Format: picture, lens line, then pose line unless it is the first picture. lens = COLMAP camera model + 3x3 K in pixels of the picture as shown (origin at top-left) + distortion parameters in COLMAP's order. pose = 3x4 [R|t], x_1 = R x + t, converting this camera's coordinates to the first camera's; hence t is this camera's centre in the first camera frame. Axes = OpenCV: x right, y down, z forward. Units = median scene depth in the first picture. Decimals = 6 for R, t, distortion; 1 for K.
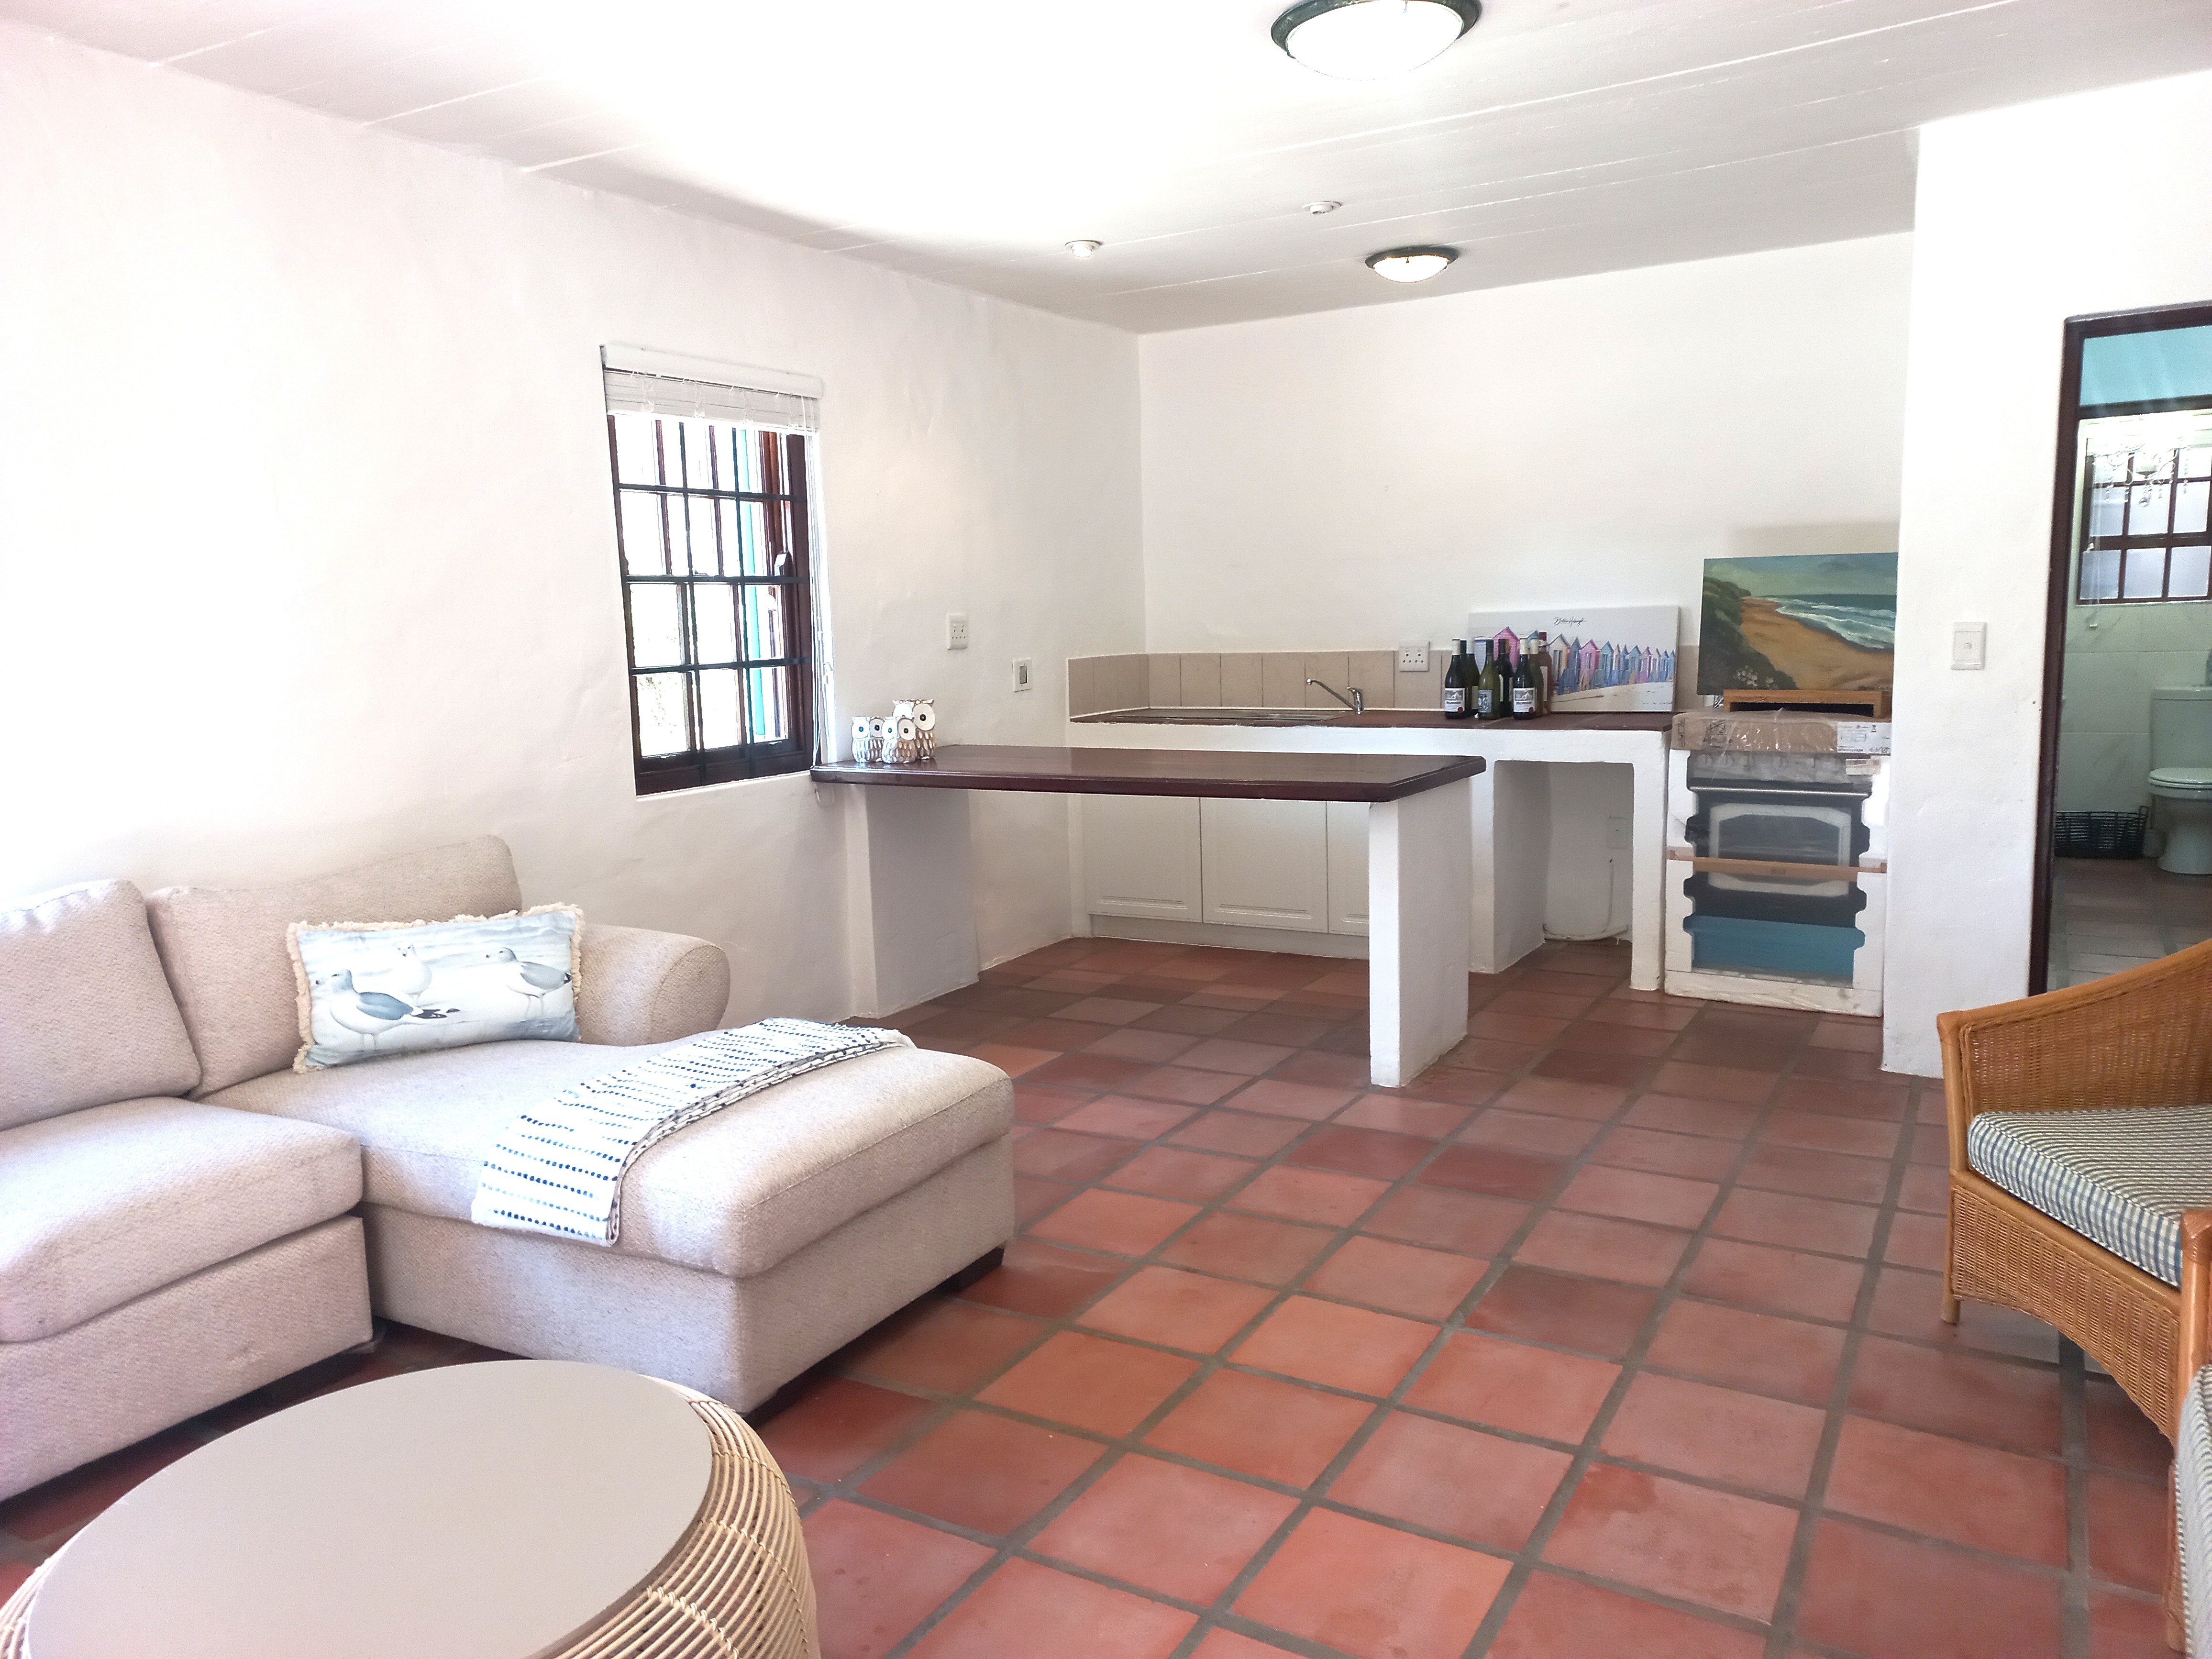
lens RADIAL K [[1606.0, 0, 1111.1], [0, 1606.0, 841.9], [0, 0, 1]] dist [-0.005211, -0.000818]
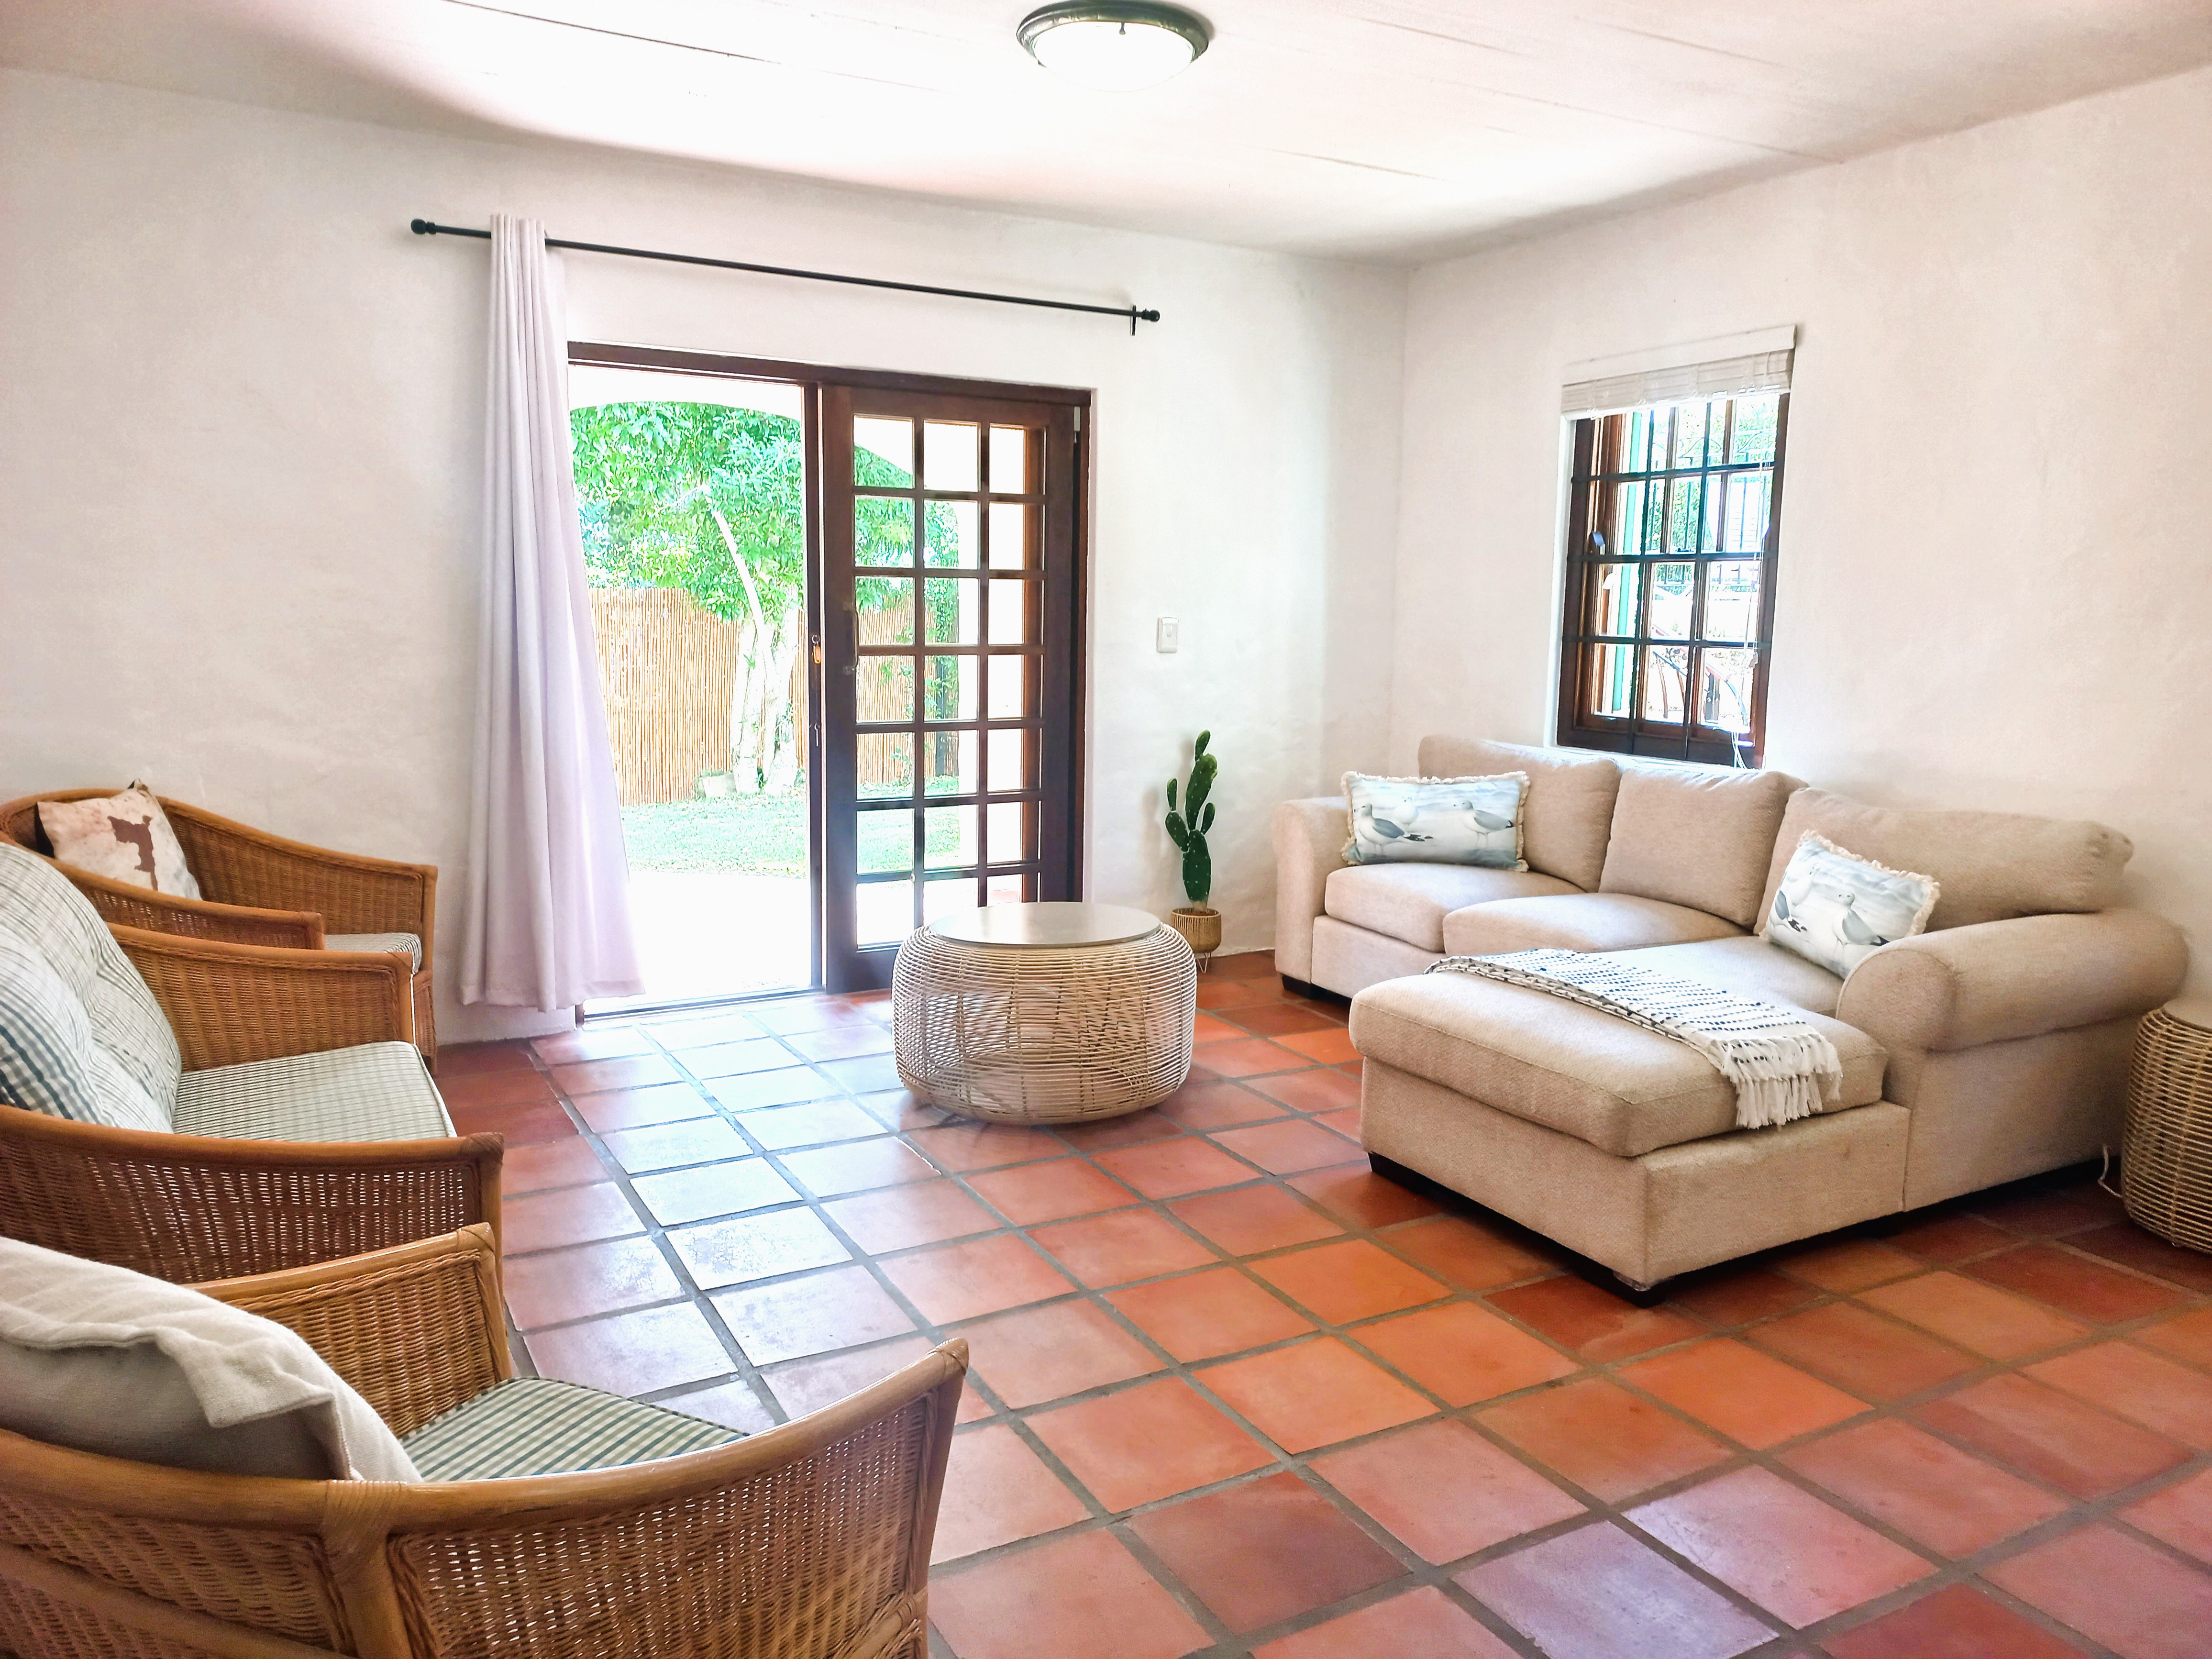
lens RADIAL K [[1606.0, 0, 1108.3], [0, 1606.0, 821.9], [0, 0, 1]] dist [-0.005211, -0.000818]
pose [[-0.510615, 0.156481, -0.845450, 0.908990], [-0.122374, 0.960063, 0.251603, -0.221072], [0.851056, 0.231934, -0.471073, 1.217073]]
